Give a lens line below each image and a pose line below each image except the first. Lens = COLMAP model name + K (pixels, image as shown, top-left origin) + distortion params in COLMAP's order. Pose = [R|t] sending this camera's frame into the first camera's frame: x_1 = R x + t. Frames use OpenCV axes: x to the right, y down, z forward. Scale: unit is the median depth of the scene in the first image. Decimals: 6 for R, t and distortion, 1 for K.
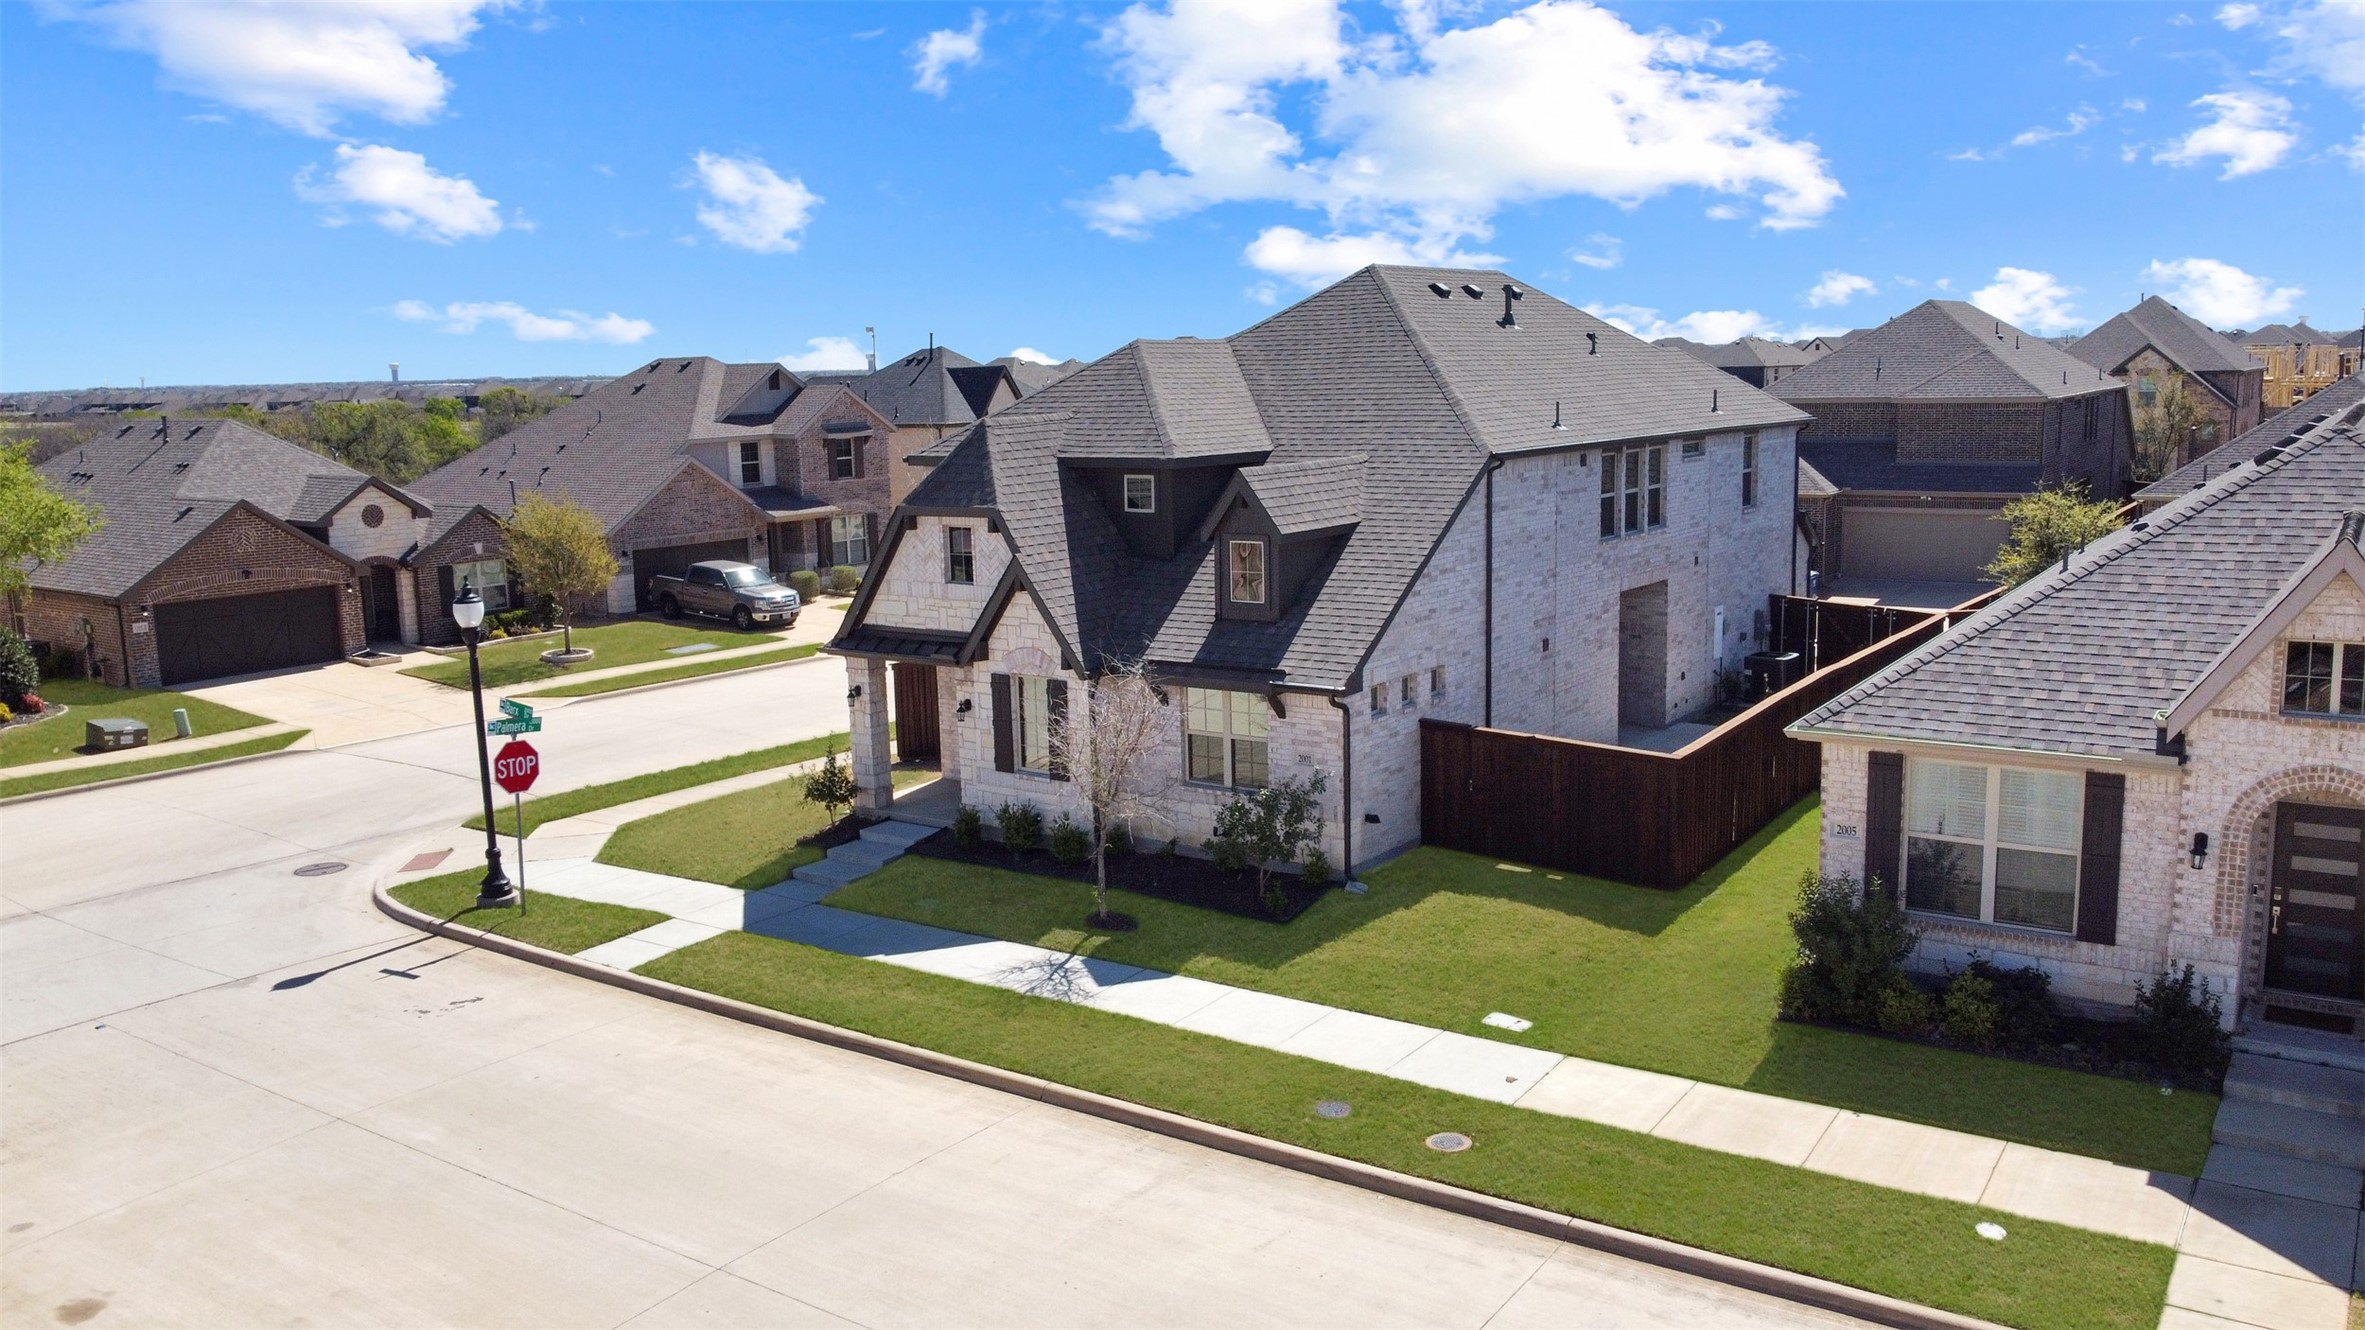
lens RADIAL K [[1794.8, 0, 1151.7], [0, 1794.8, 666.4], [0, 0, 1]] dist [0.002388, -0.006515]
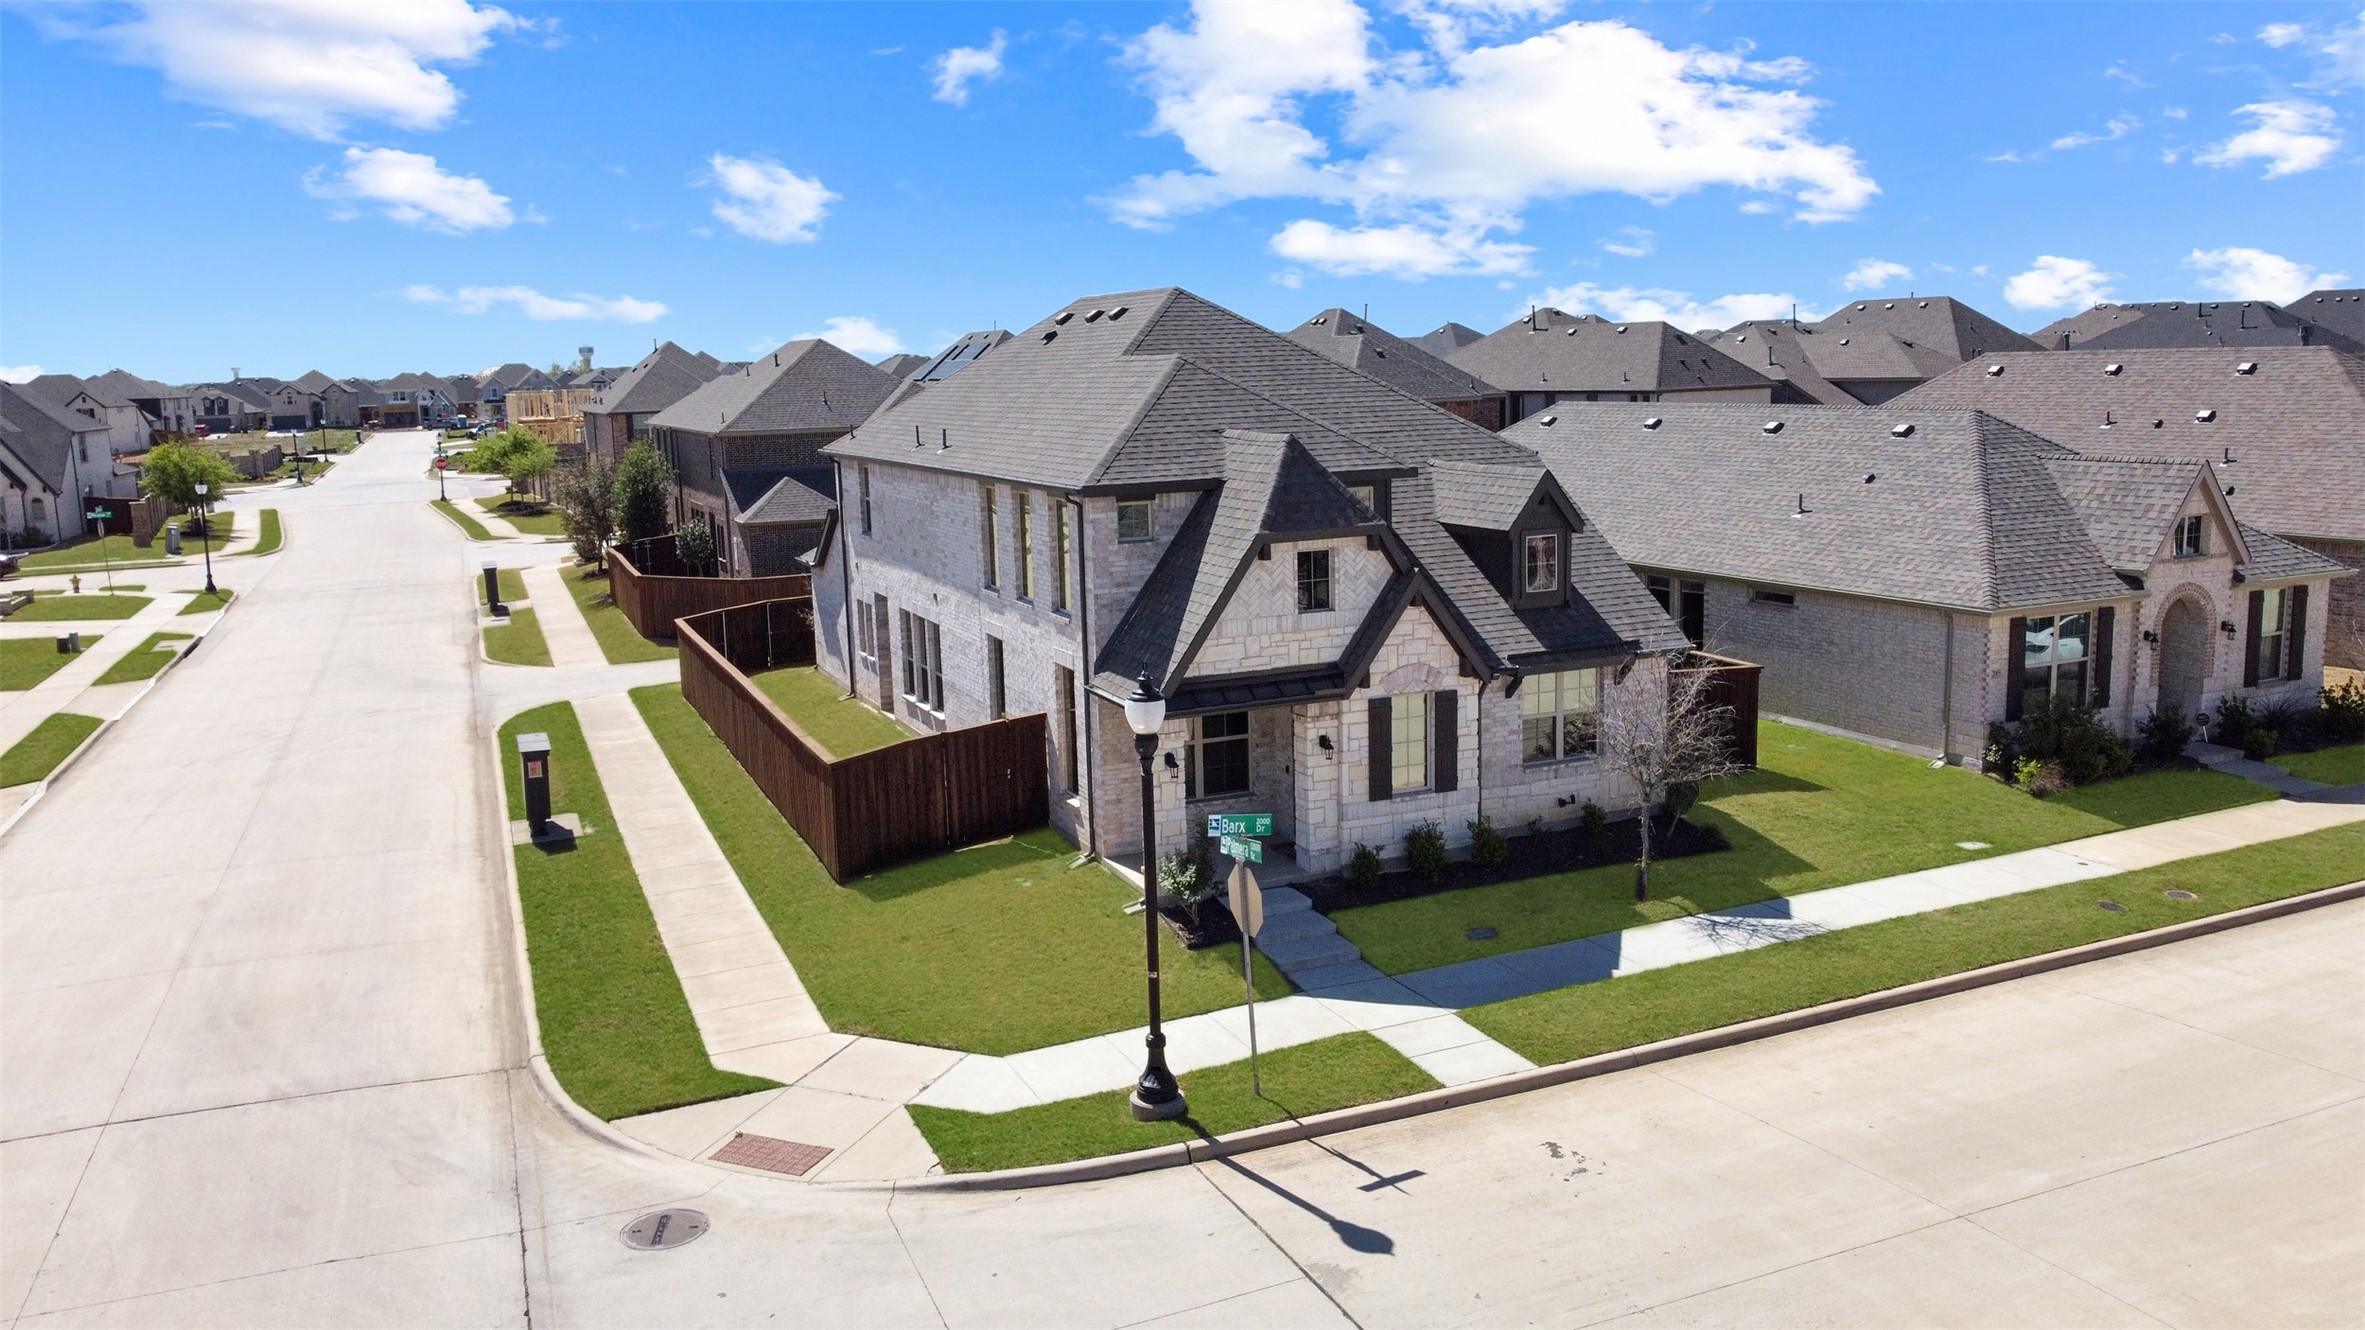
lens RADIAL K [[1794.8, 0, 1151.7], [0, 1794.8, 666.4], [0, 0, 1]] dist [0.002388, -0.006515]
pose [[0.511015, -0.129221, 0.849803, -1.066356], [0.160334, 0.985614, 0.053458, -0.093012], [-0.844486, 0.108935, 0.524382, 0.667874]]
